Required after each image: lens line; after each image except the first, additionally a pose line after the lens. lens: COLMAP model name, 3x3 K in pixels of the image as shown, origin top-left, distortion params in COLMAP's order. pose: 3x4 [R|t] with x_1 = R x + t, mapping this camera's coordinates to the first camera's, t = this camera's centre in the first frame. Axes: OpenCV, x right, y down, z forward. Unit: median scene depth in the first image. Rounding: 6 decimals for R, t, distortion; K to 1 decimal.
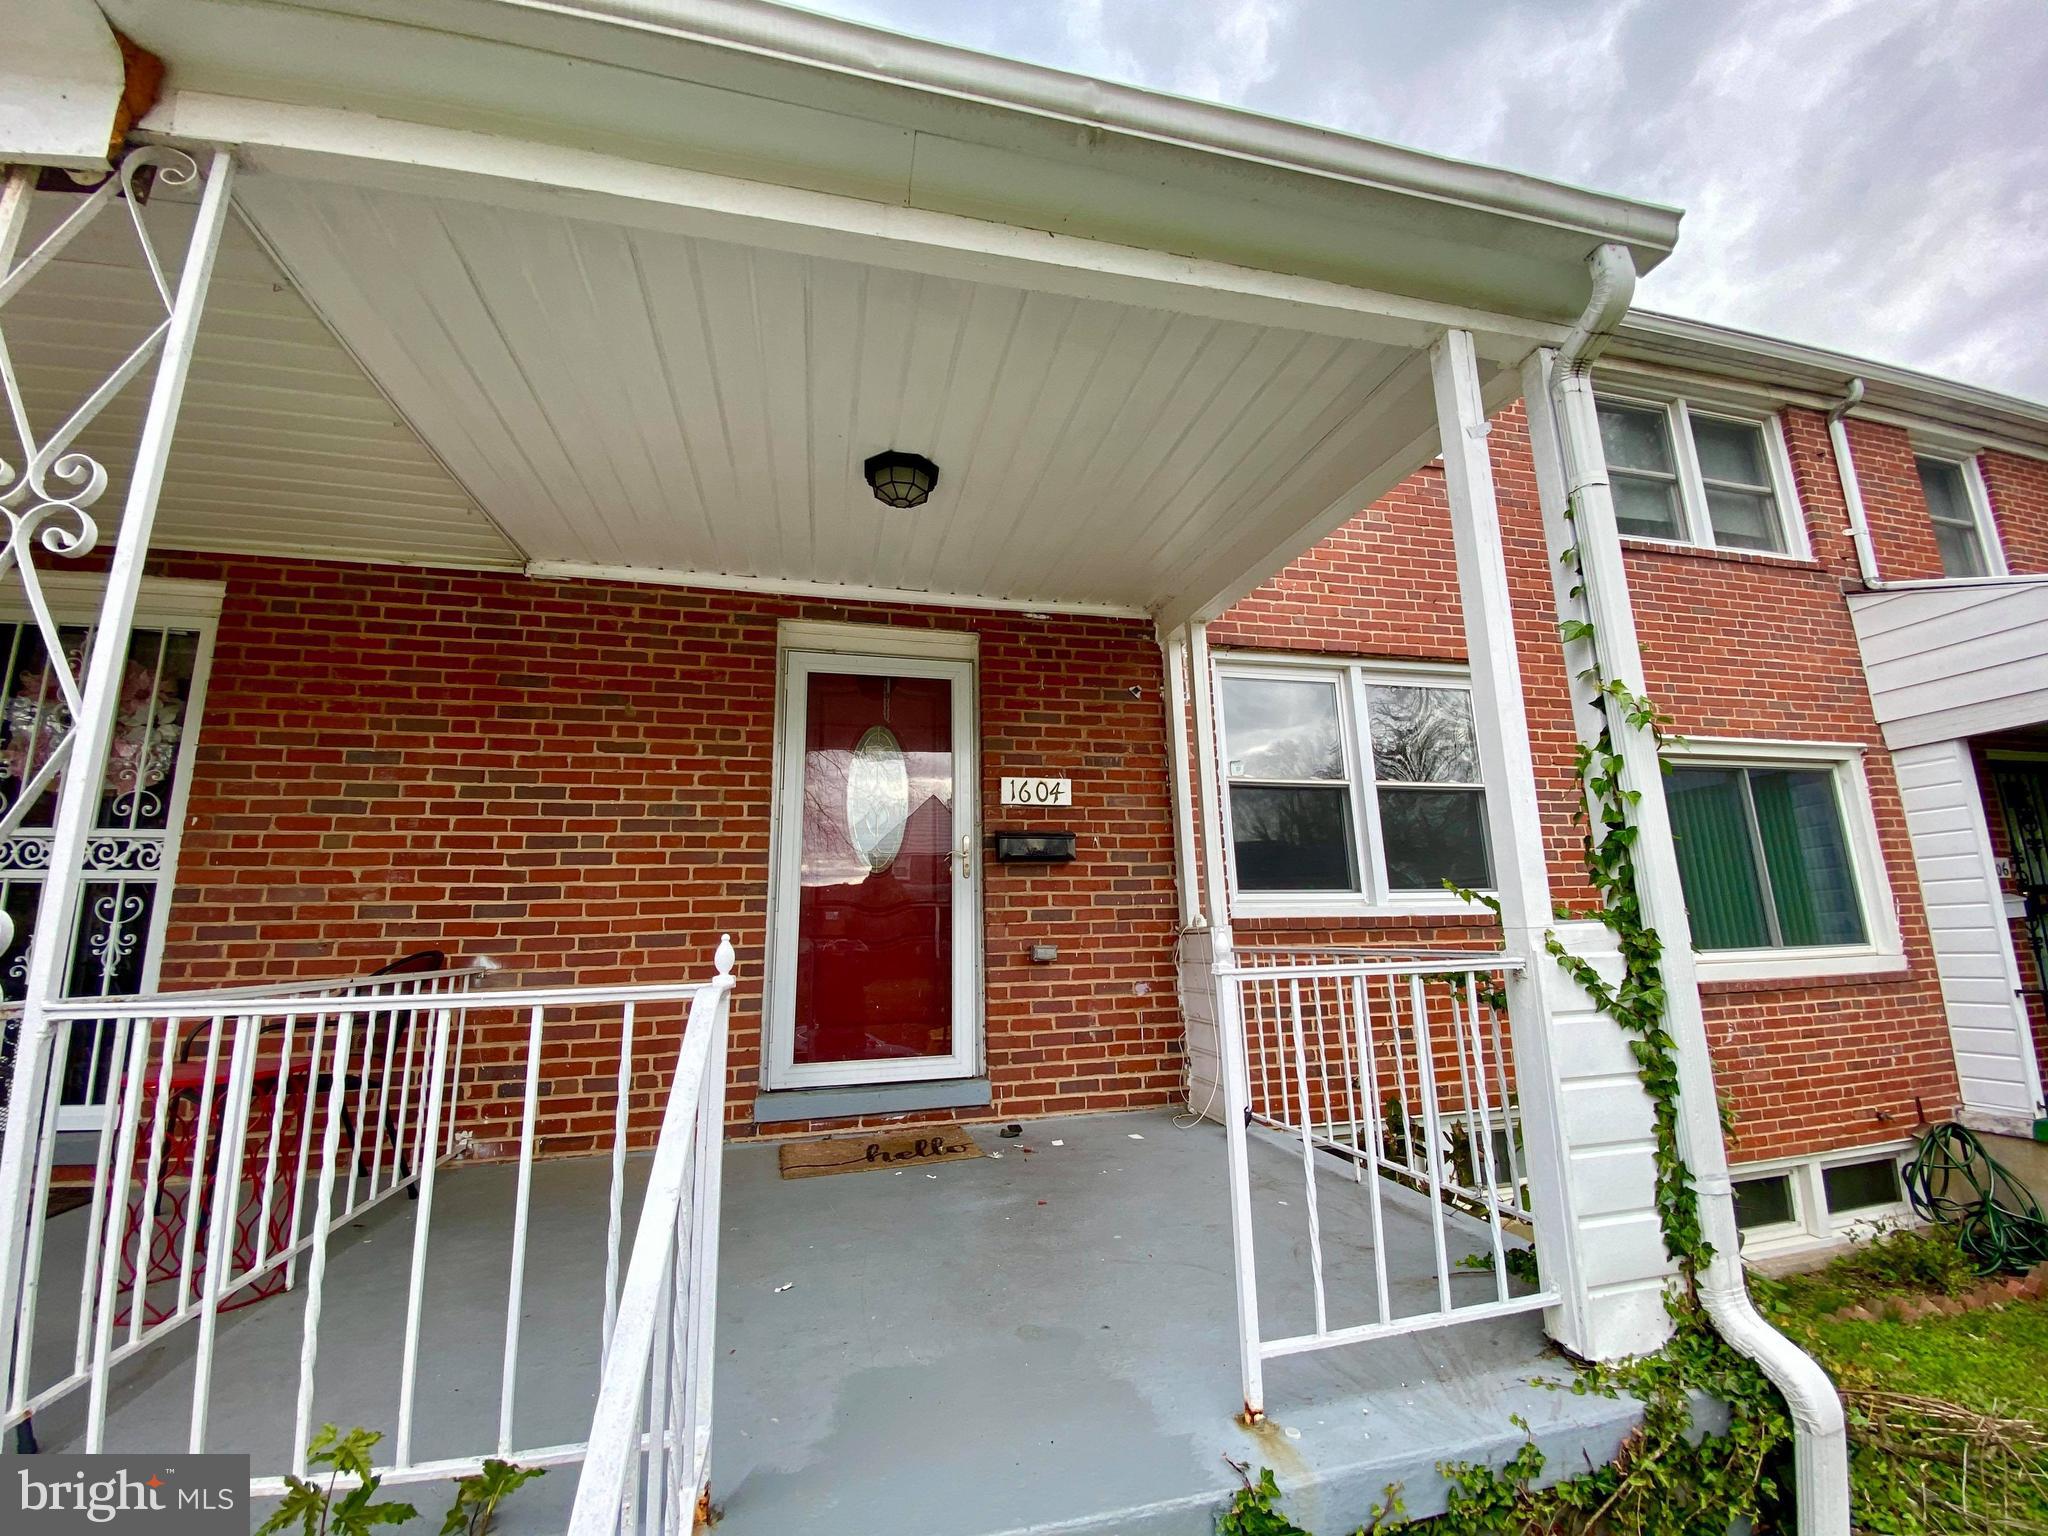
lens RADIAL K [[849.3, 0, 1027.6], [0, 849.3, 780.1], [0, 0, 1]] dist [0.071012, -0.055074]
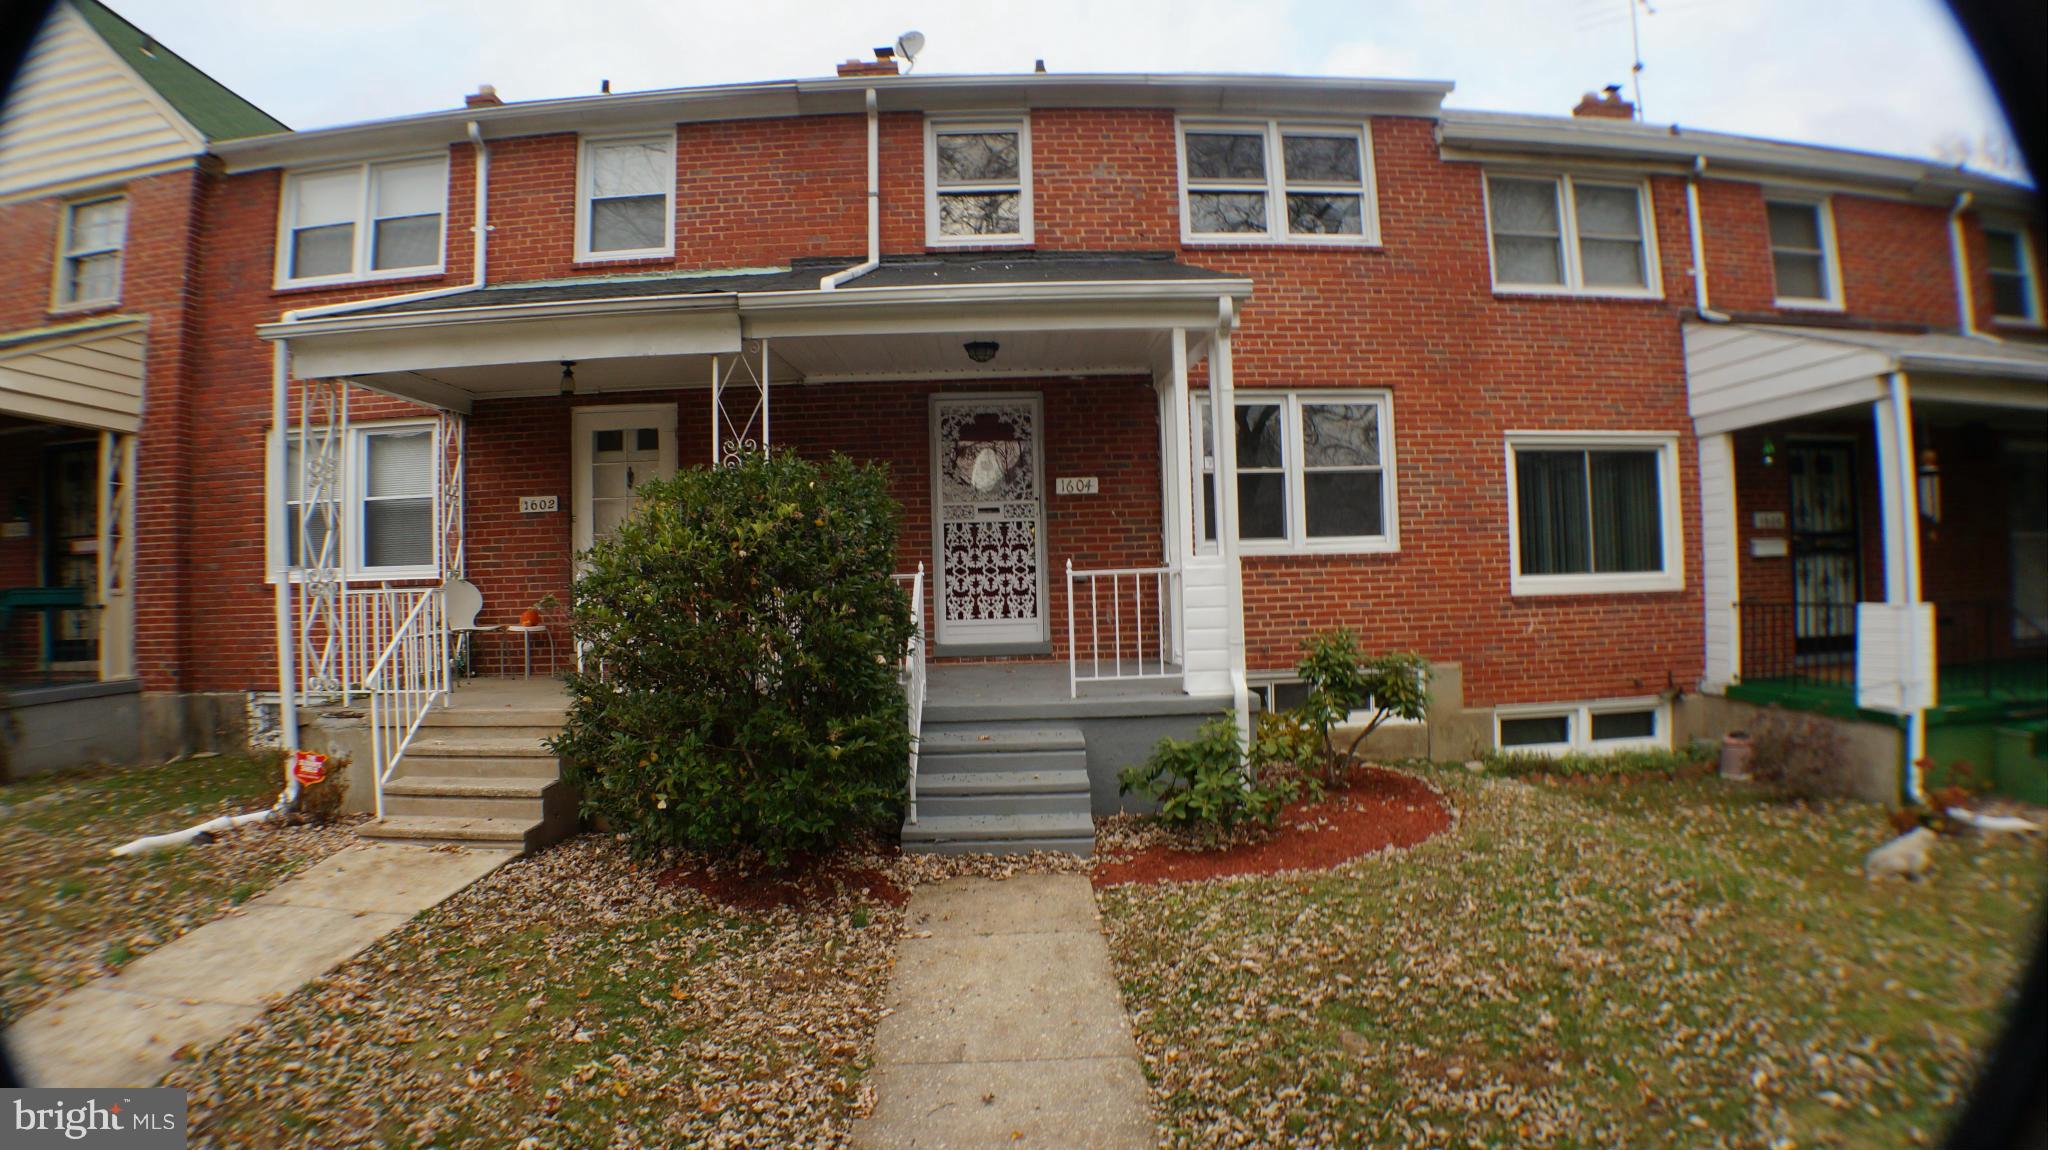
lens RADIAL K [[1056.8, 0, 993.8], [0, 1056.8, 586.6], [0, 0, 1]] dist [-0.188106, 0.036520]
pose [[0.972641, -0.004168, -0.232274, 0.355168], [0.046245, 0.983302, 0.176005, -0.175727], [0.227662, -0.181932, 0.956593, -1.154748]]
